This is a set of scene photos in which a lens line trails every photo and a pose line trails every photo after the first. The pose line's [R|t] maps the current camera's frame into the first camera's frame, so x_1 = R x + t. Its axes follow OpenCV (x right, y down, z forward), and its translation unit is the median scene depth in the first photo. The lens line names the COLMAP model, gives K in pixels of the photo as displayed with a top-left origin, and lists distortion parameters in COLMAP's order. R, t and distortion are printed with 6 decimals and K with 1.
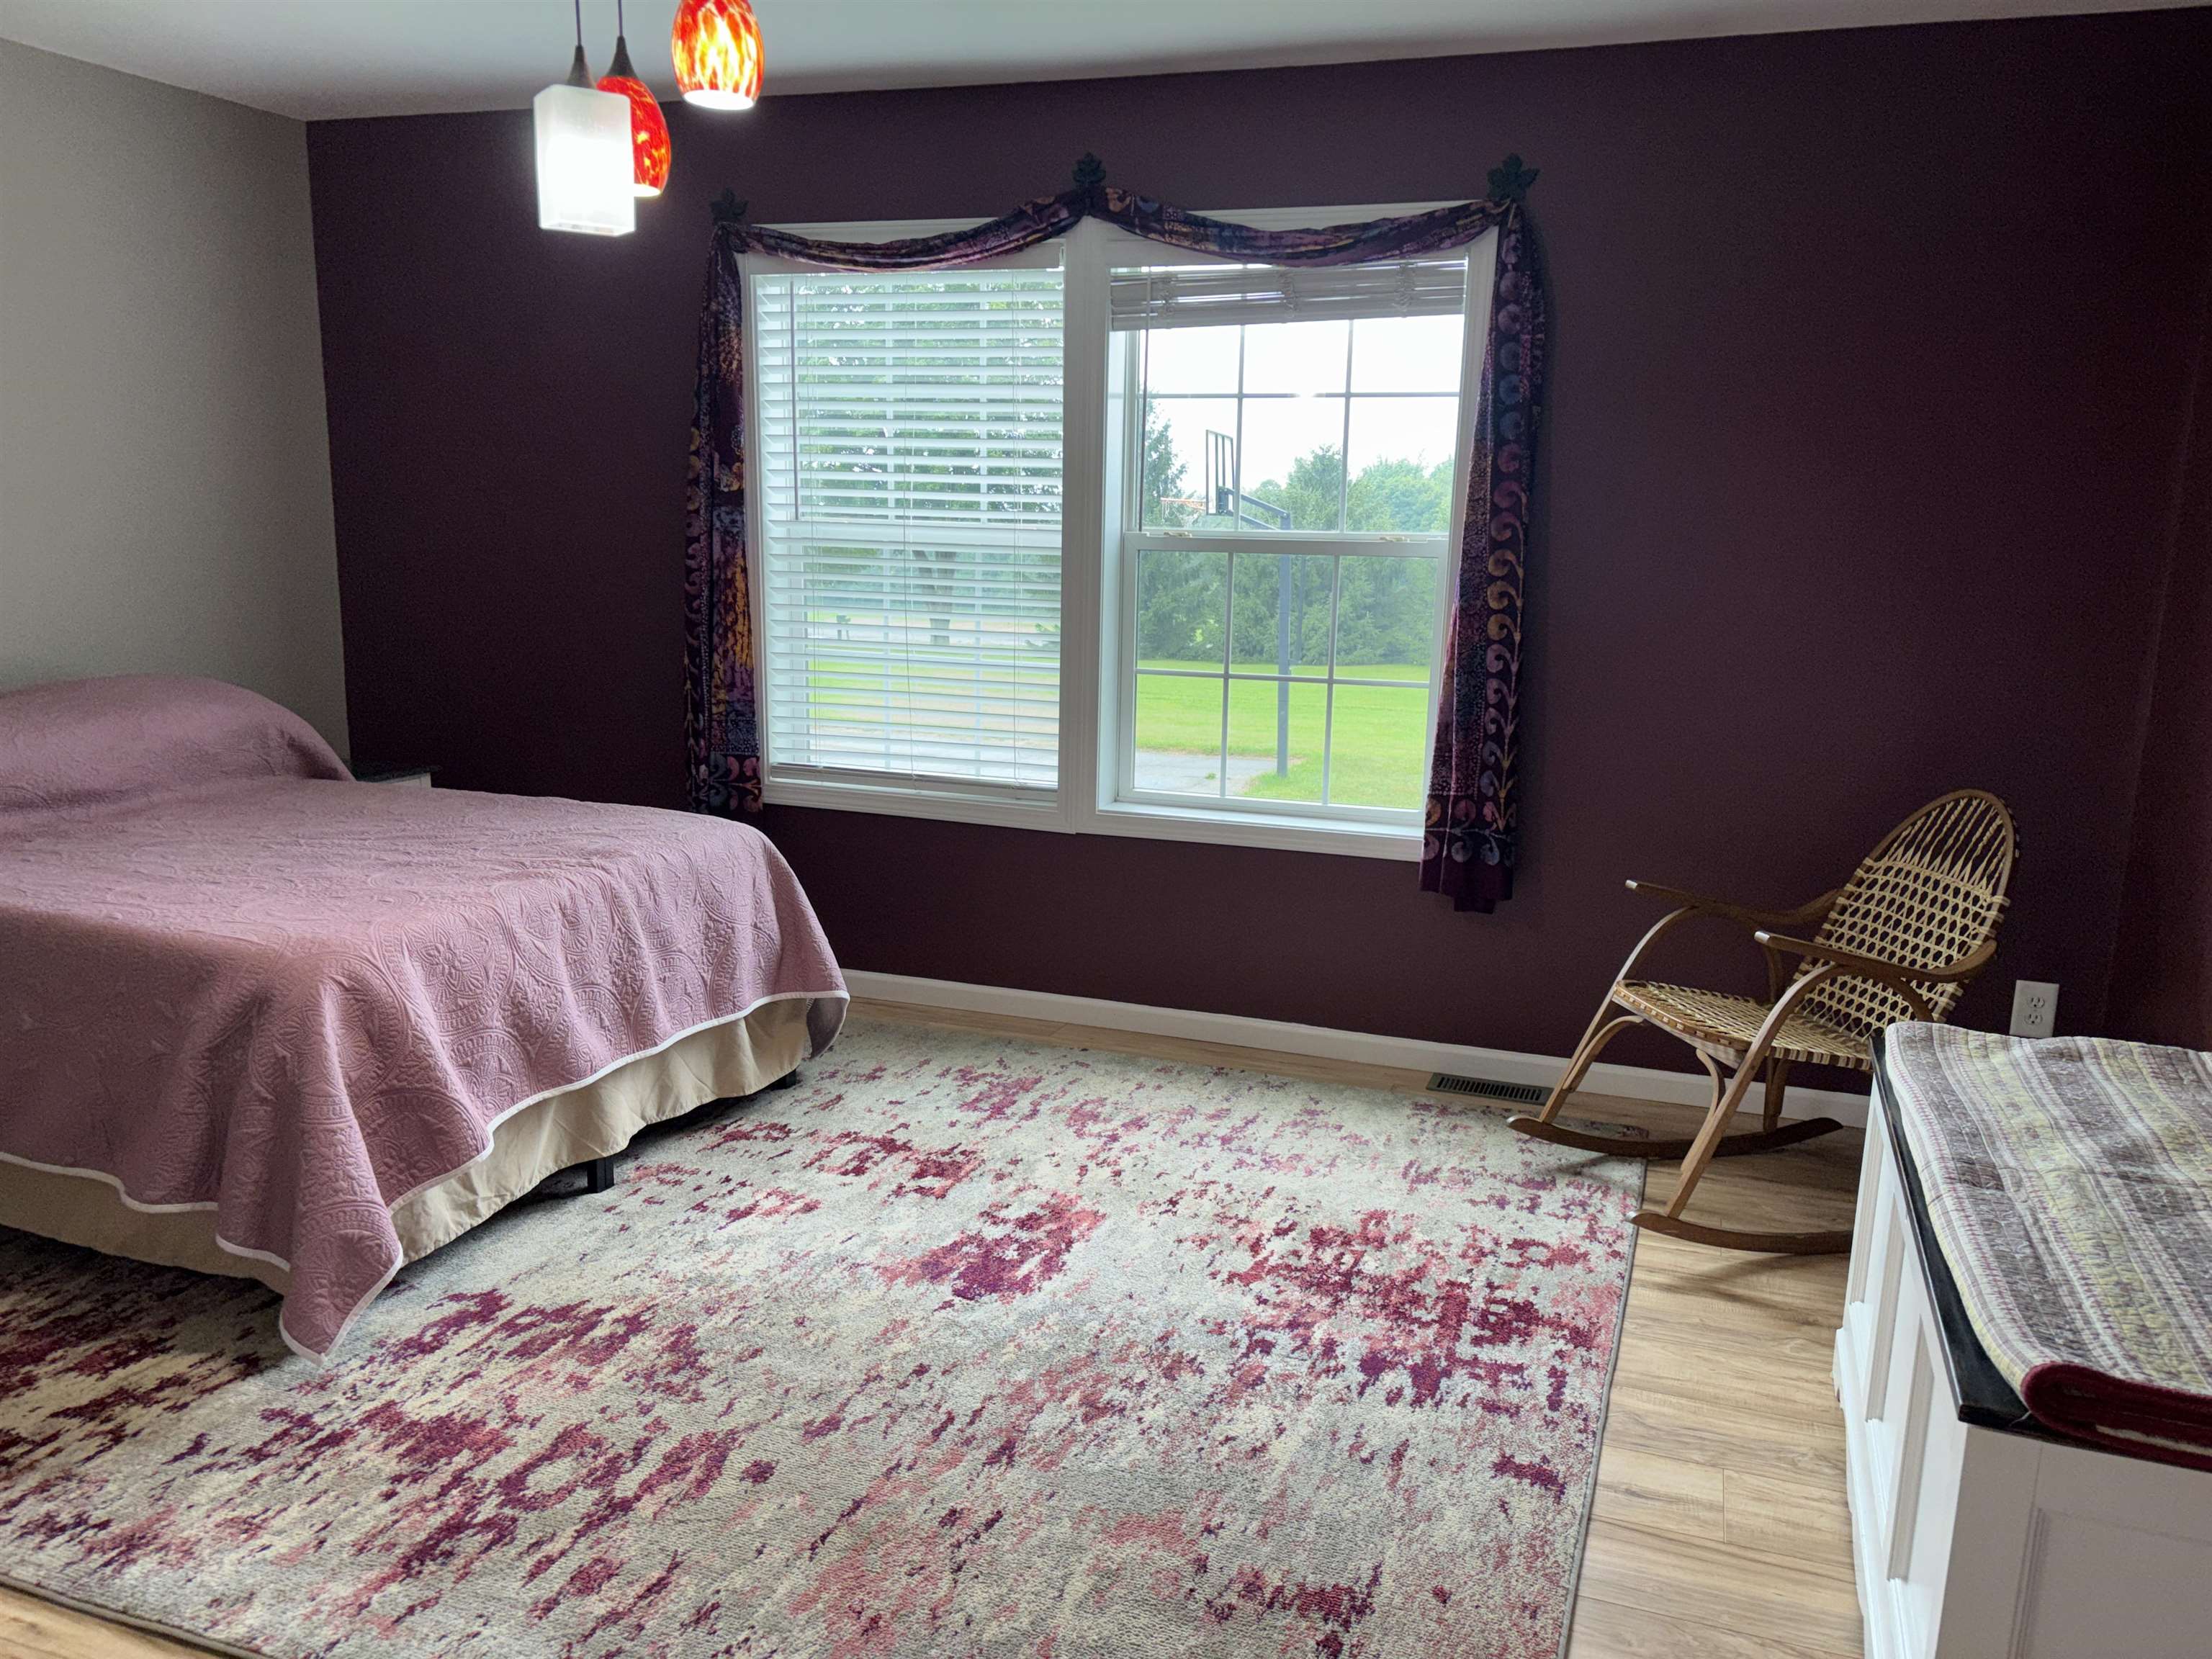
lens RADIAL K [[1675.8, 0, 1129.3], [0, 1675.8, 847.2], [0, 0, 1]] dist [0.047665, -0.057184]
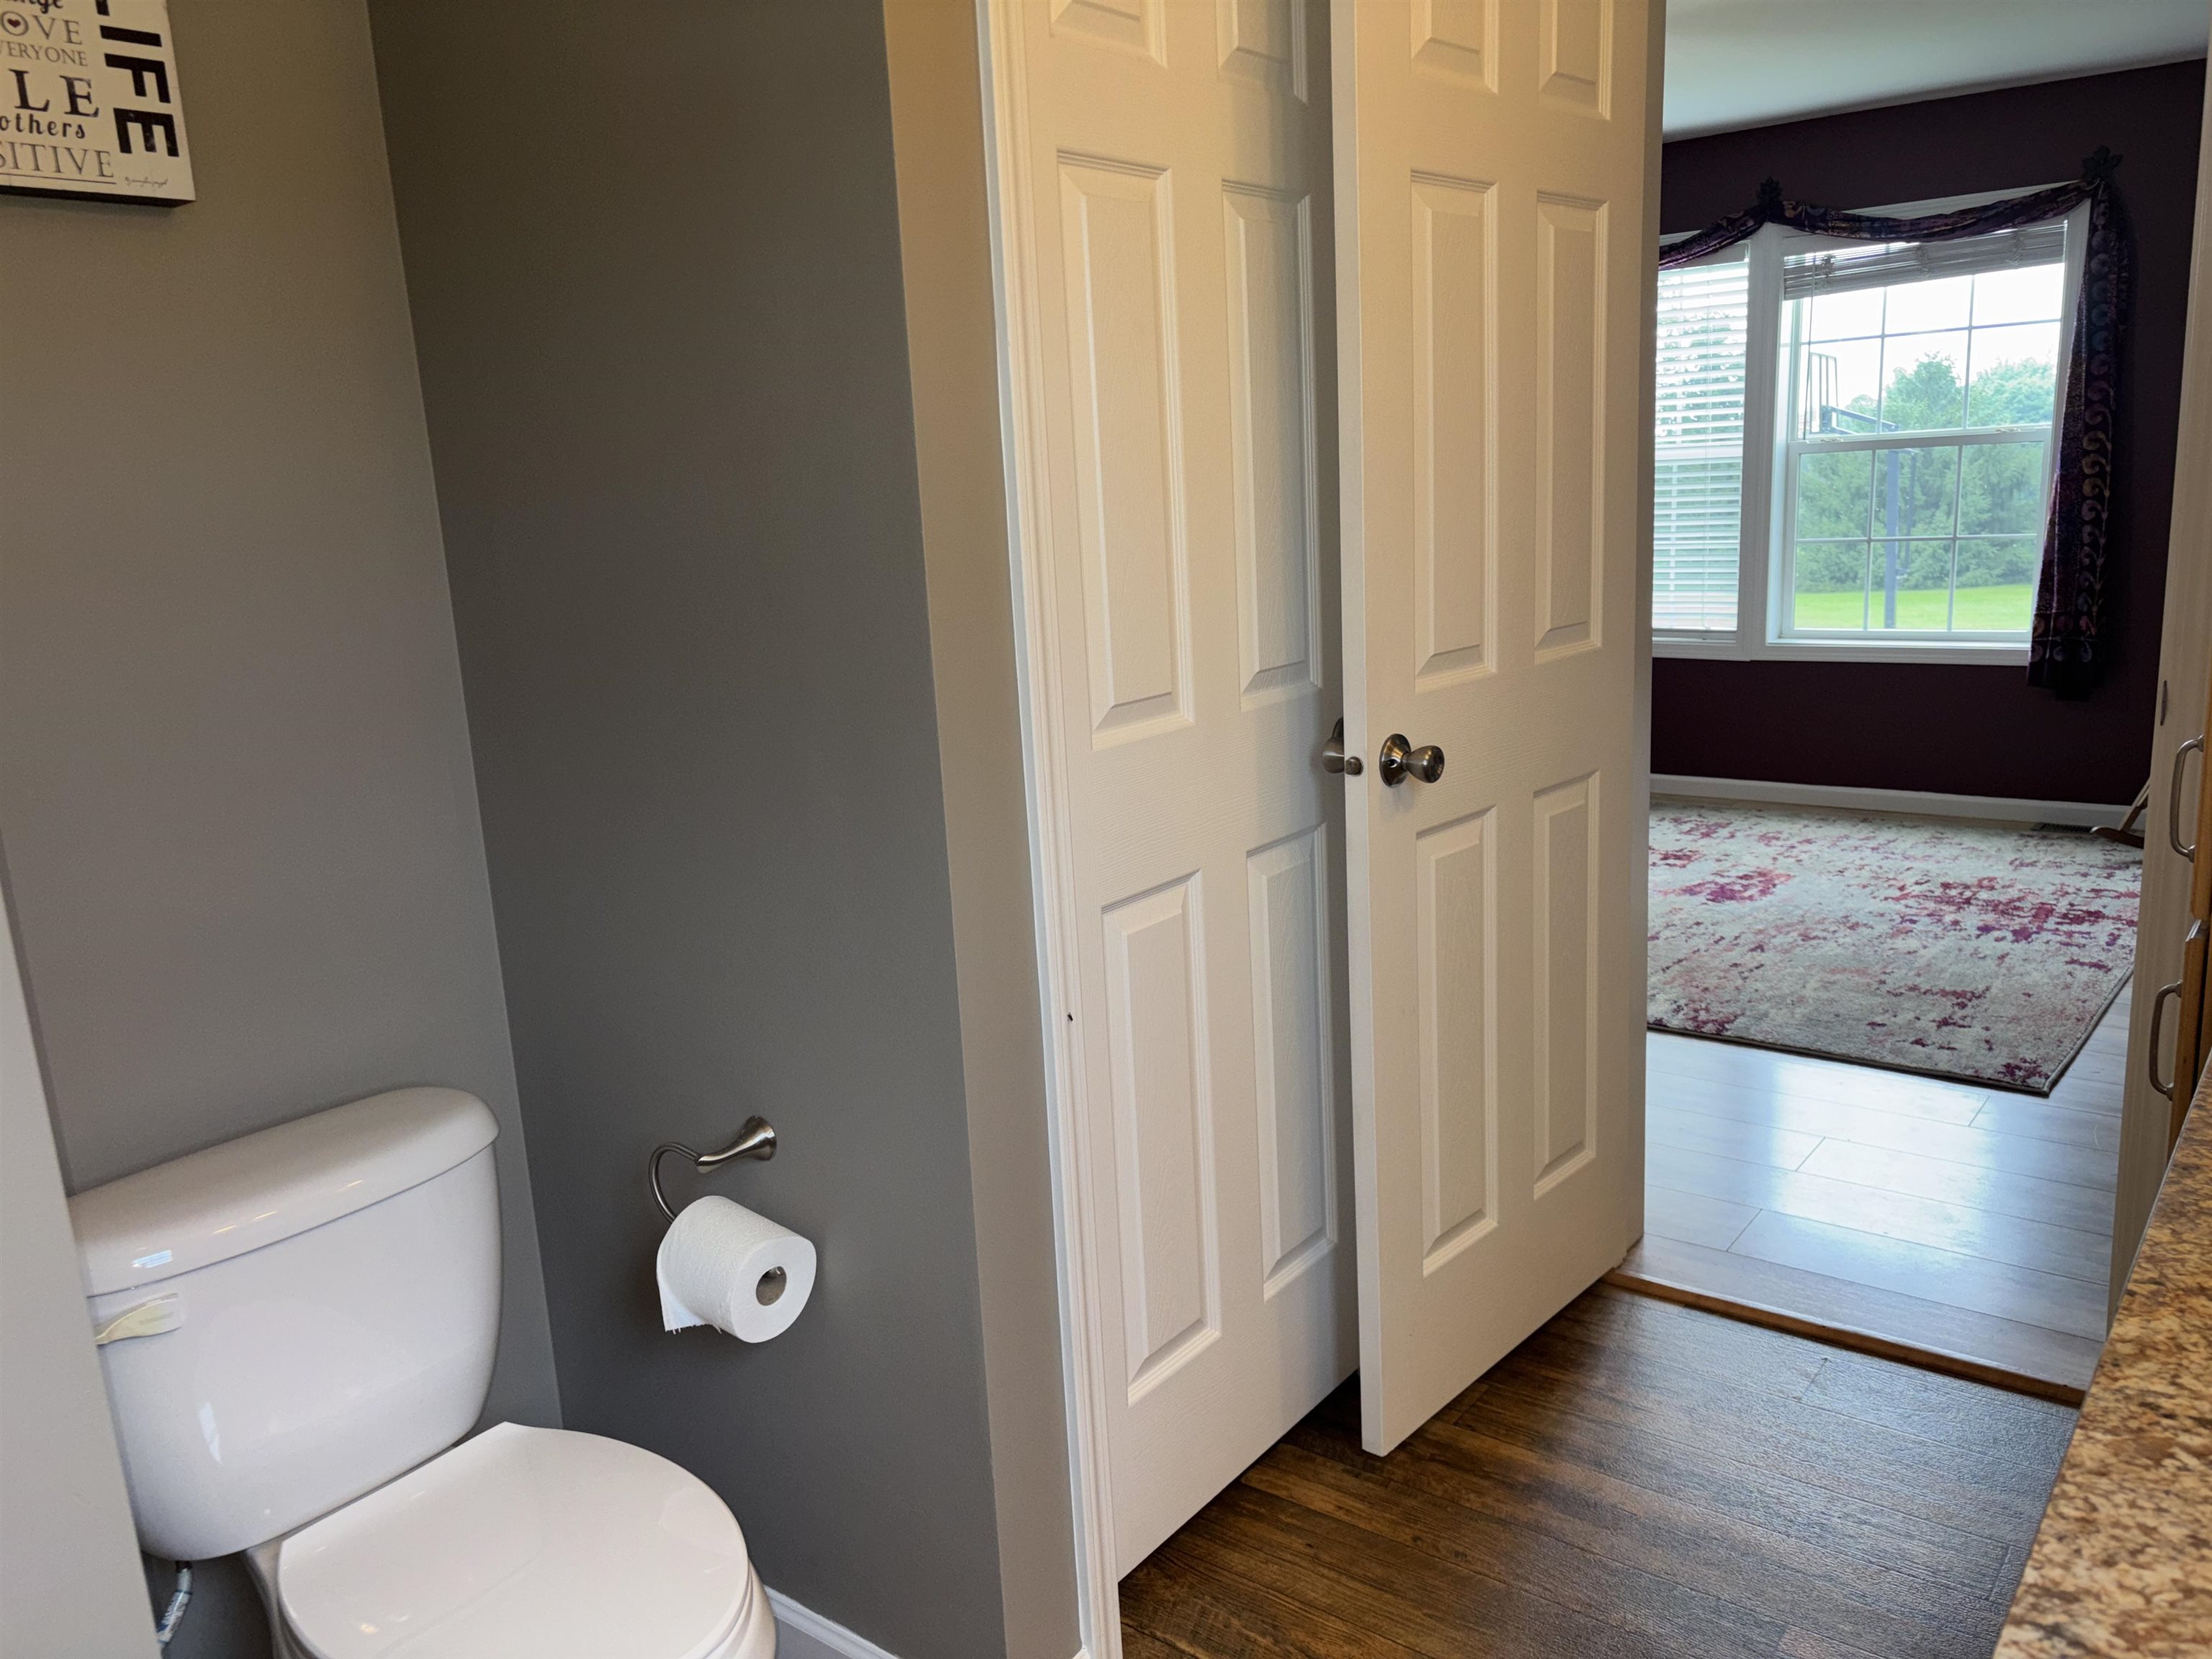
lens RADIAL K [[1675.8, 0, 1100.4], [0, 1675.8, 862.6], [0, 0, 1]] dist [0.047665, -0.057184]
pose [[0.943121, 0.000453, -0.332449, -0.098885], [0.010643, 0.999445, 0.031557, 0.143170], [0.332279, -0.033301, 0.942593, -0.680101]]
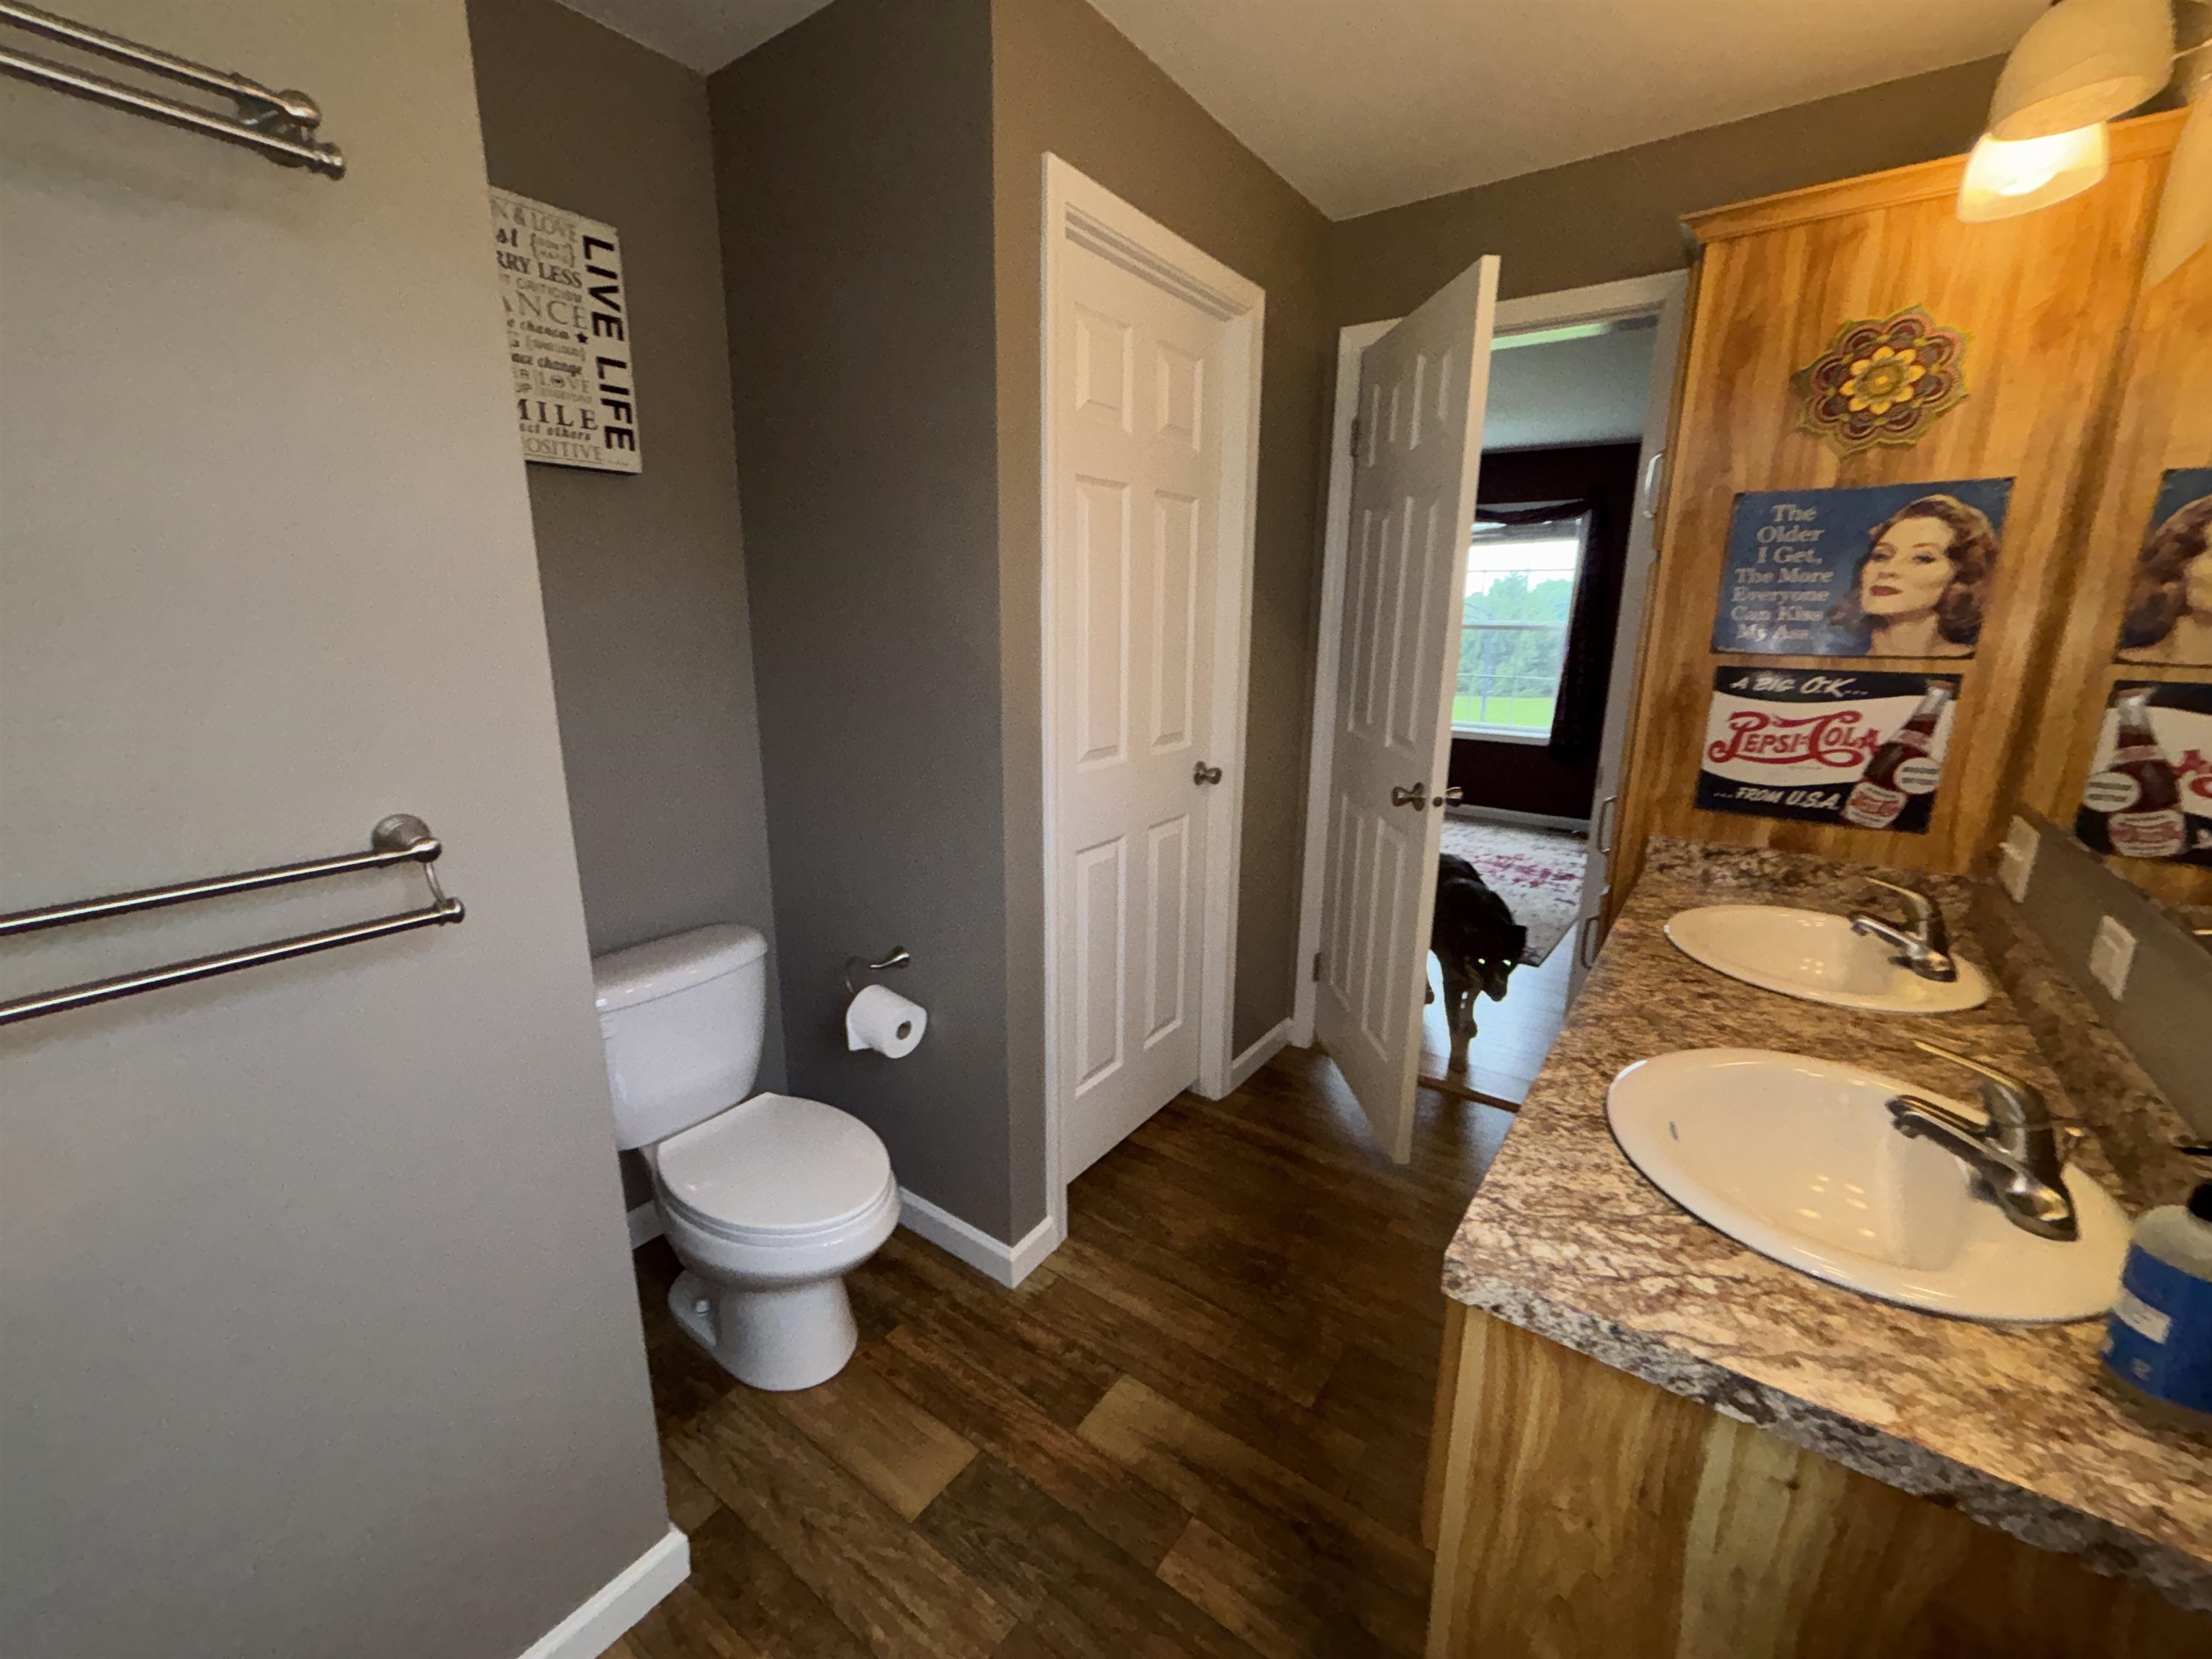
lens RADIAL K [[906.4, 0, 1091.2], [0, 906.4, 833.4], [0, 0, 1]] dist [0.000280, -0.001633]
pose [[0.952594, 0.056354, -0.298980, -0.094839], [-0.044140, 0.997898, 0.047455, 0.135290], [0.301026, -0.032009, 0.953079, -0.723372]]
